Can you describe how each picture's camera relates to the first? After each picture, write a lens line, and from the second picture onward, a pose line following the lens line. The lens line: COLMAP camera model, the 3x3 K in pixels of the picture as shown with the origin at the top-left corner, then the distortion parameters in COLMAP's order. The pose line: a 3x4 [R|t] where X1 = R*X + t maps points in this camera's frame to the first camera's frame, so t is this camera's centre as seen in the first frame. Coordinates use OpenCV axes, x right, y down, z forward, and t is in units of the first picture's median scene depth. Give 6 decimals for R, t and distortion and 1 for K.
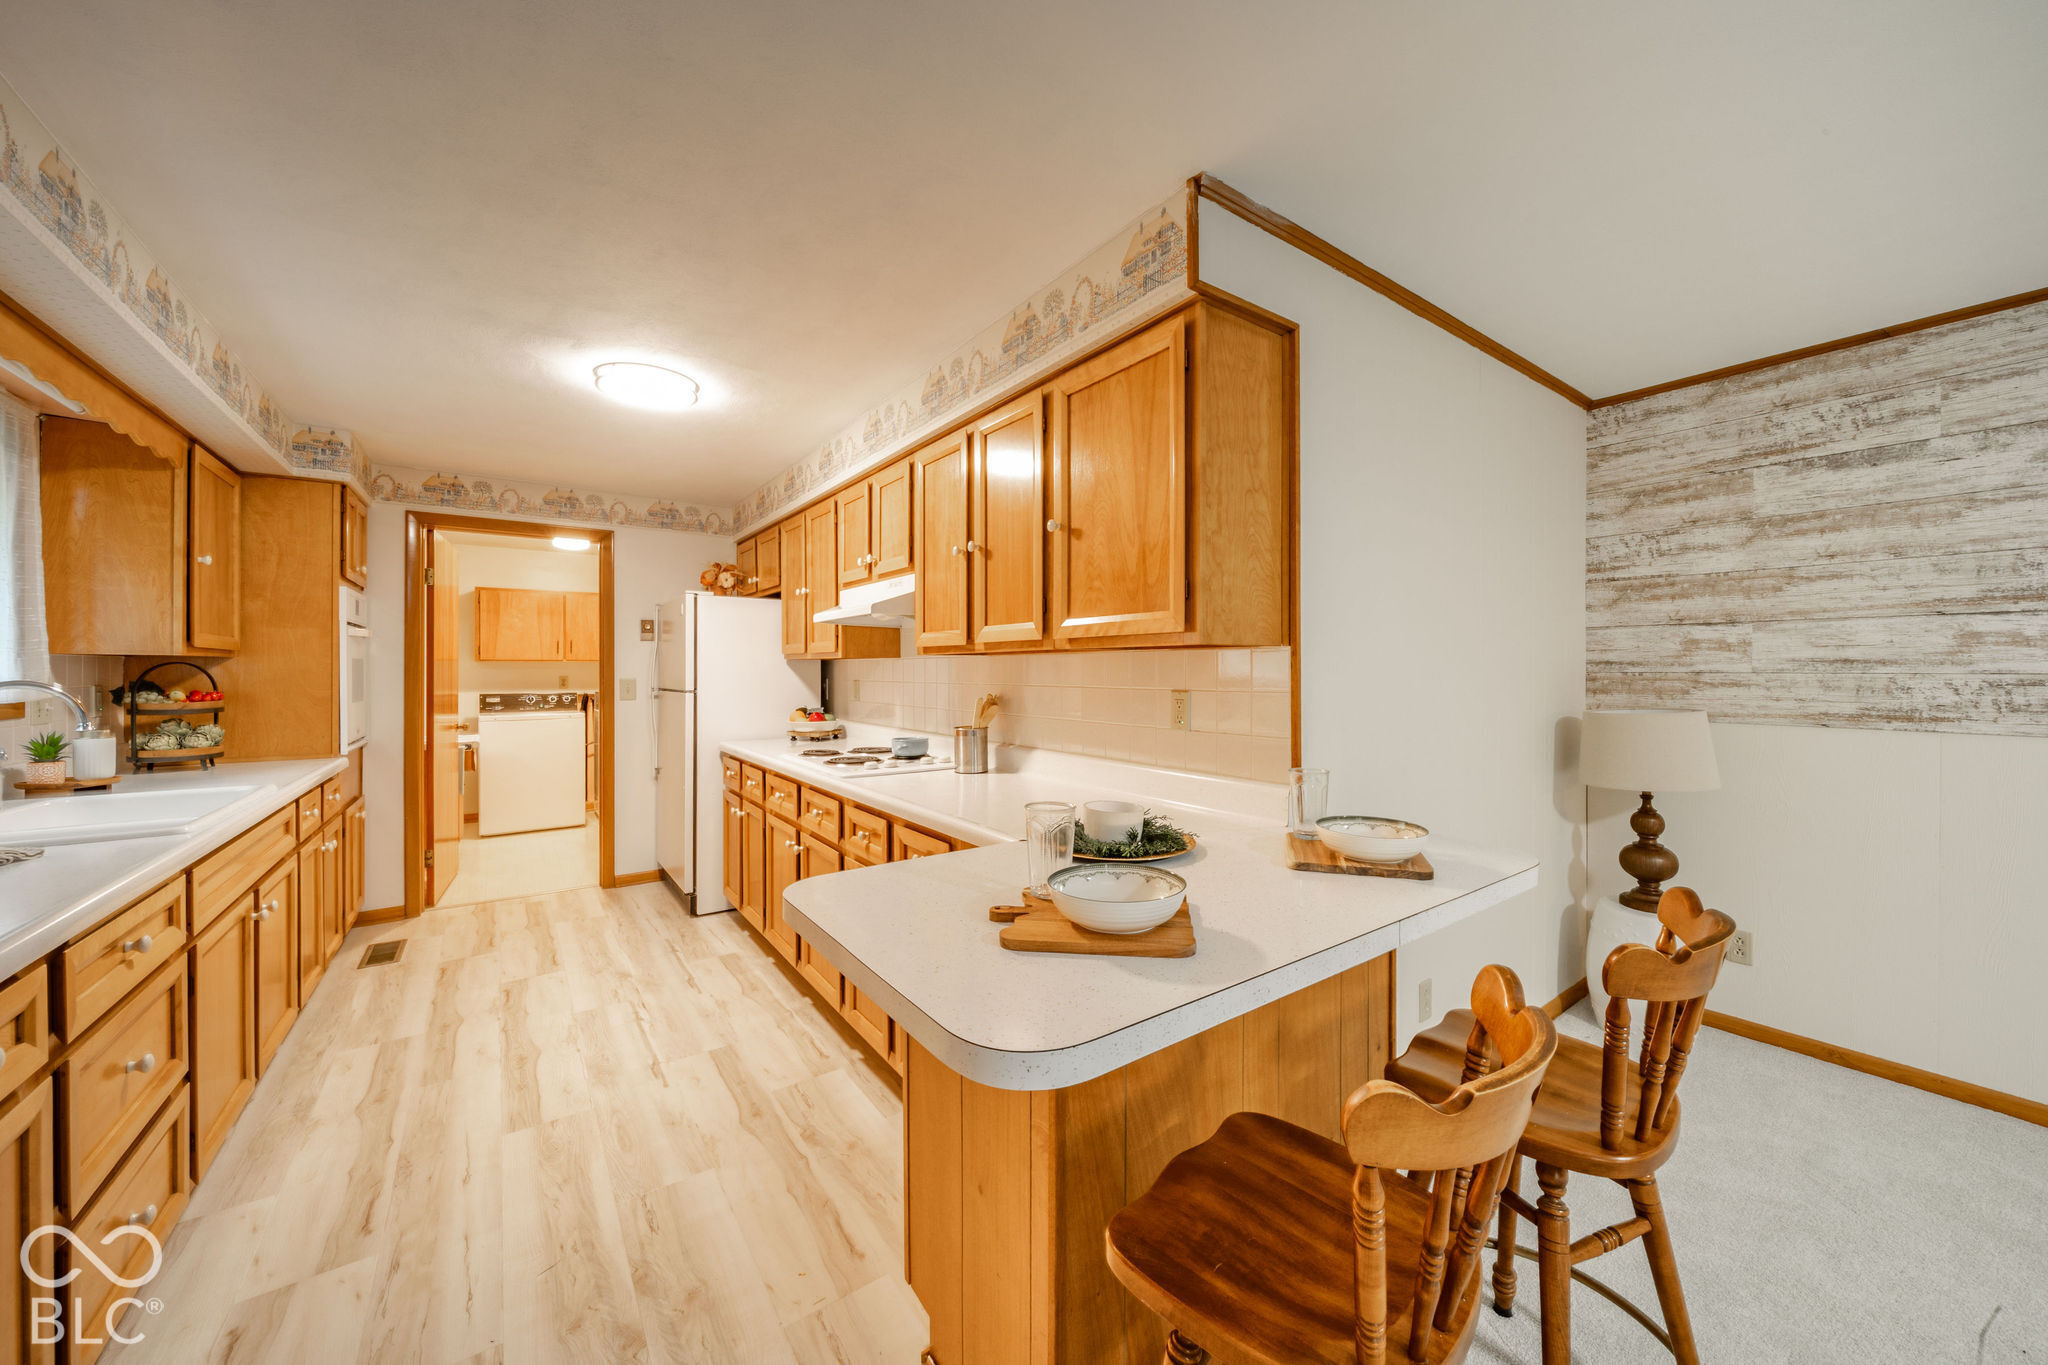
lens RADIAL K [[731.1, 0, 1044.1], [0, 731.1, 672.4], [0, 0, 1]] dist [0.000462, -0.000420]
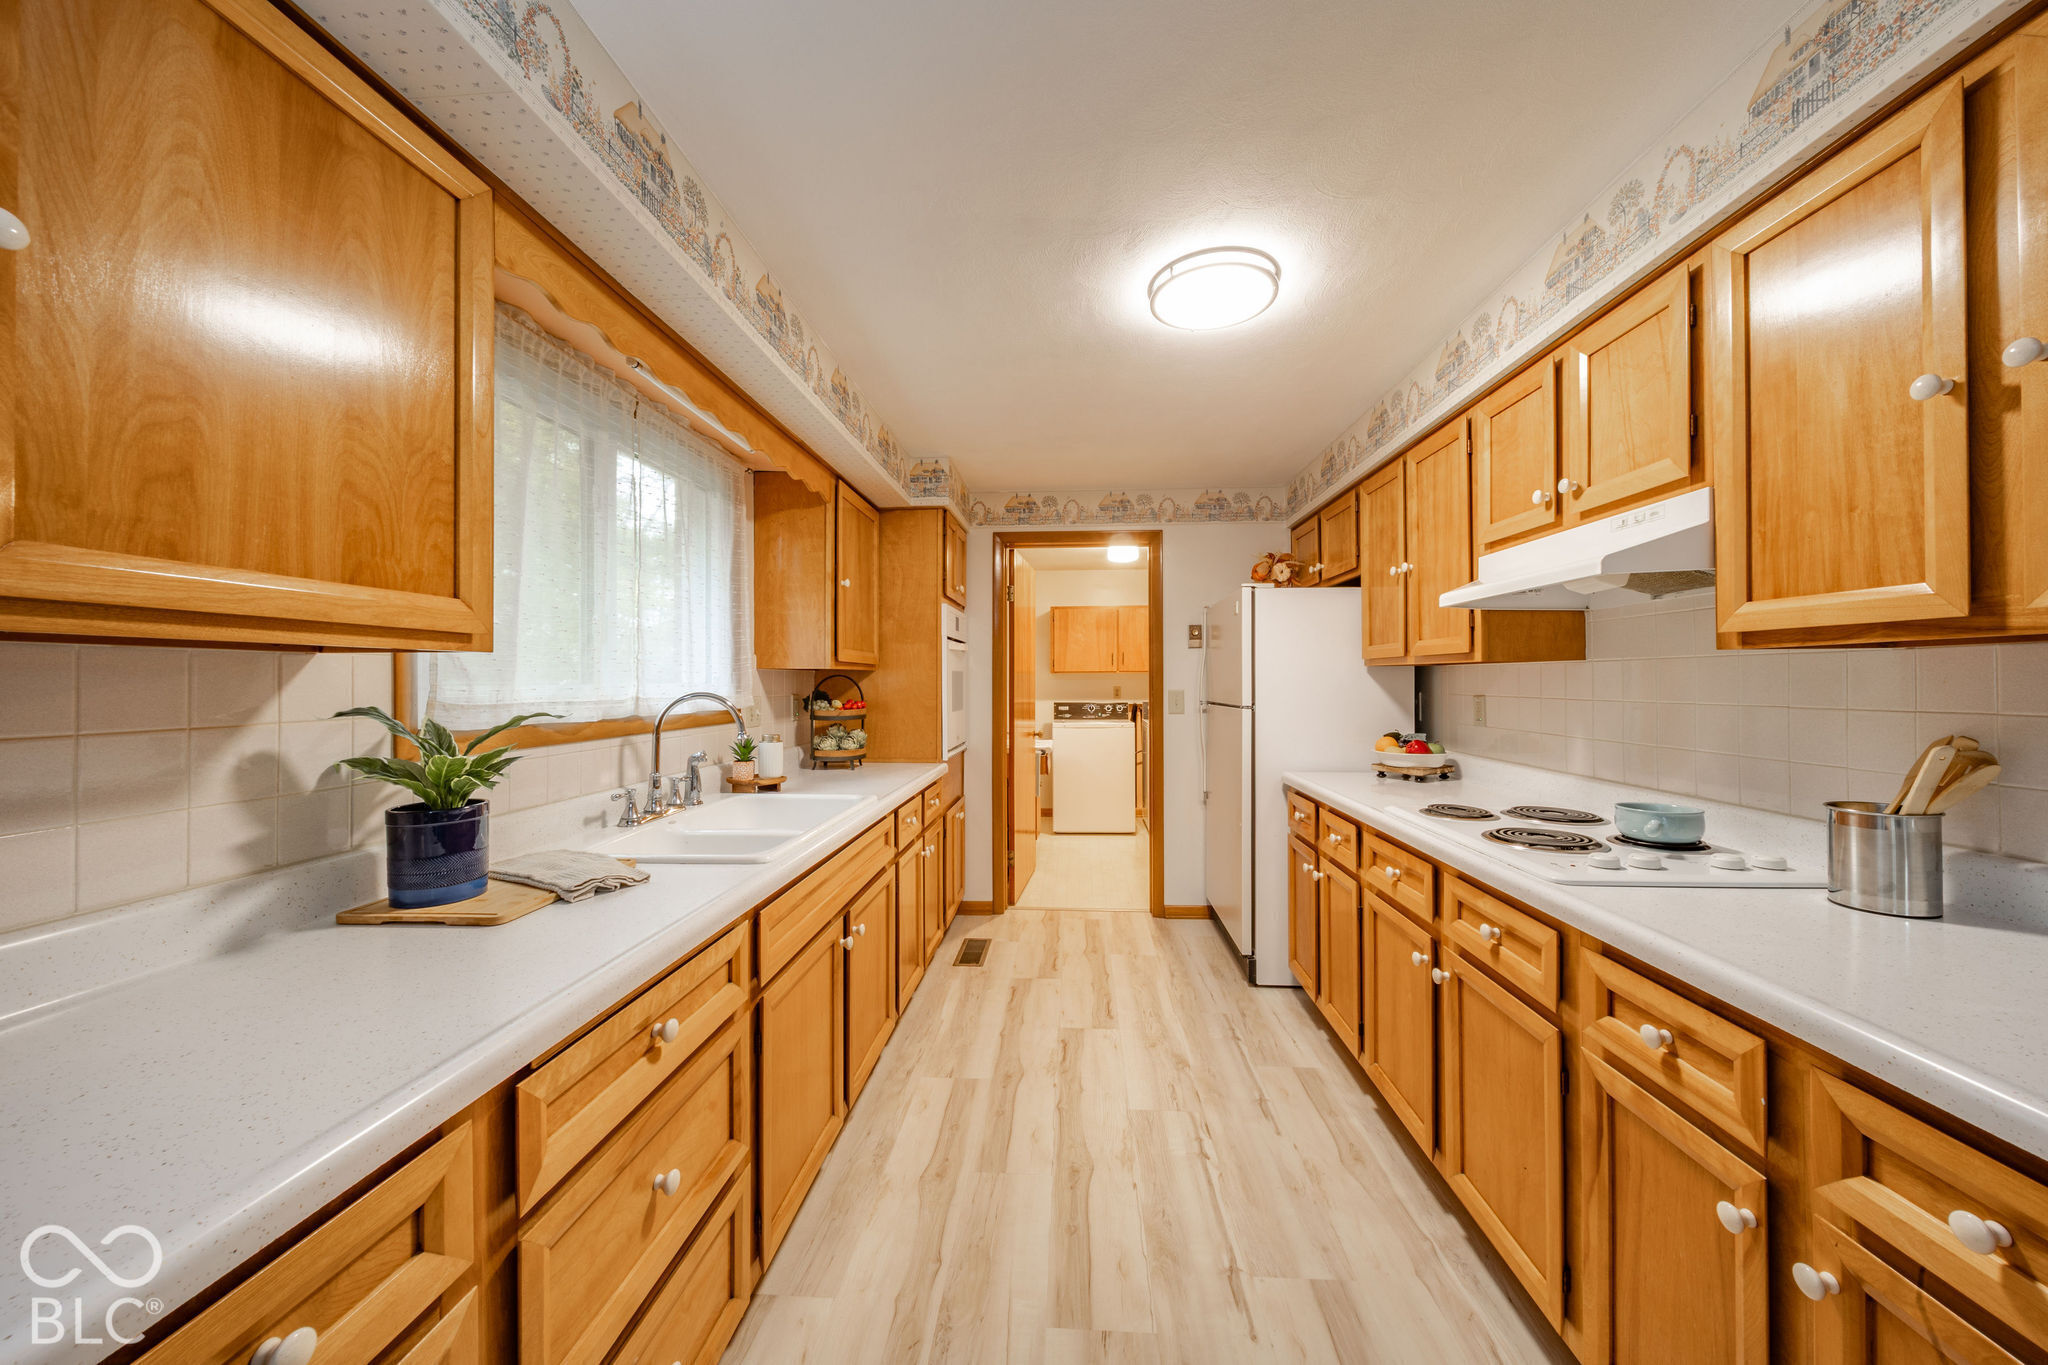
lens RADIAL K [[731.1, 0, 1044.1], [0, 731.1, 672.4], [0, 0, 1]] dist [0.000462, -0.000420]
pose [[0.776676, -0.009763, -0.629824, -0.173221], [0.001008, 0.999898, -0.014257, -0.001596], [0.629899, 0.010438, 0.776607, 0.265016]]
